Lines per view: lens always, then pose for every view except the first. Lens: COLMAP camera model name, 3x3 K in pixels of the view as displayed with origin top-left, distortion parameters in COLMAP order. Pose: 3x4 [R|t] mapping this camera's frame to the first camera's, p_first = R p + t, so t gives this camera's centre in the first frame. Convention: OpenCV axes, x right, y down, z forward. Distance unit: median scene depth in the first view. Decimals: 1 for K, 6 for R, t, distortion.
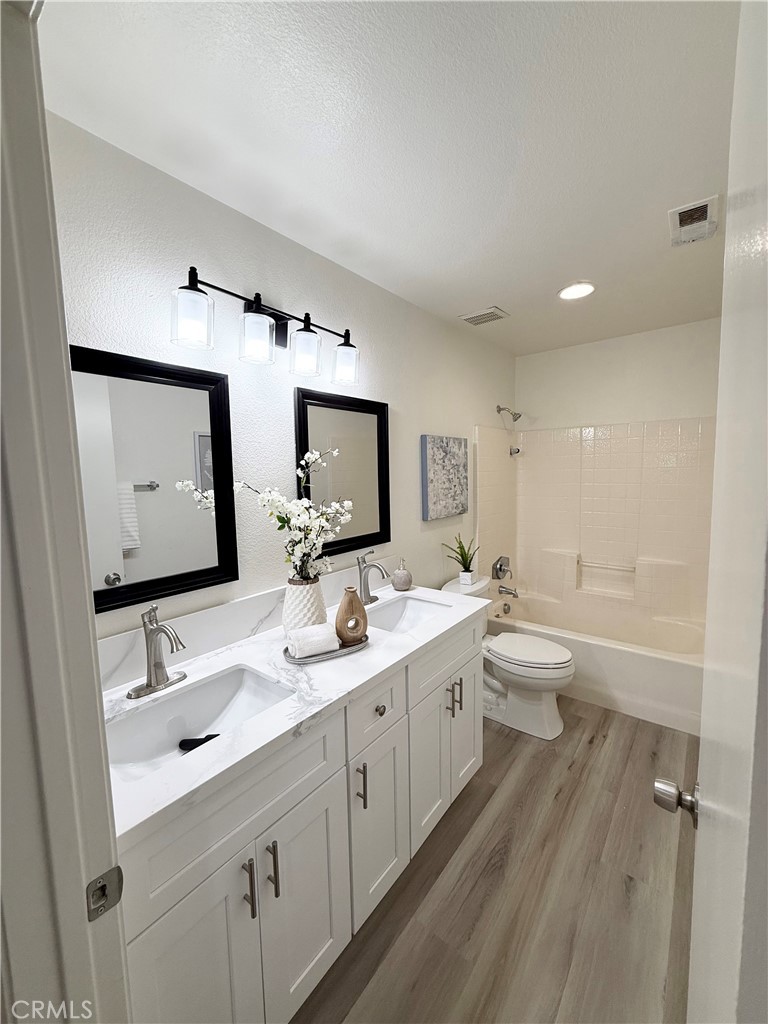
lens RADIAL K [[410.6, 0, 383.8], [0, 410.6, 510.6], [0, 0, 1]] dist [0.000574, -0.000039]
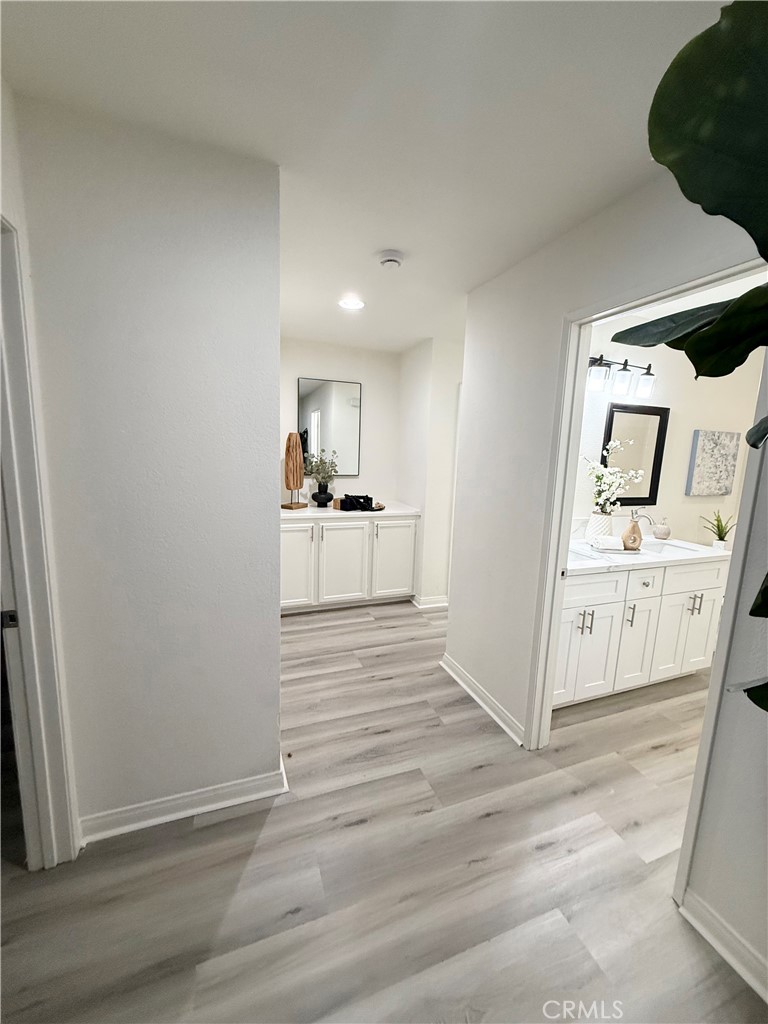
lens RADIAL K [[410.6, 0, 387.0], [0, 410.6, 509.8], [0, 0, 1]] dist [0.000574, -0.000039]
pose [[0.863589, 0.131042, -0.486870, -0.083991], [-0.106096, 0.991244, 0.078606, 0.069011], [0.492908, -0.016228, 0.869930, -0.619044]]
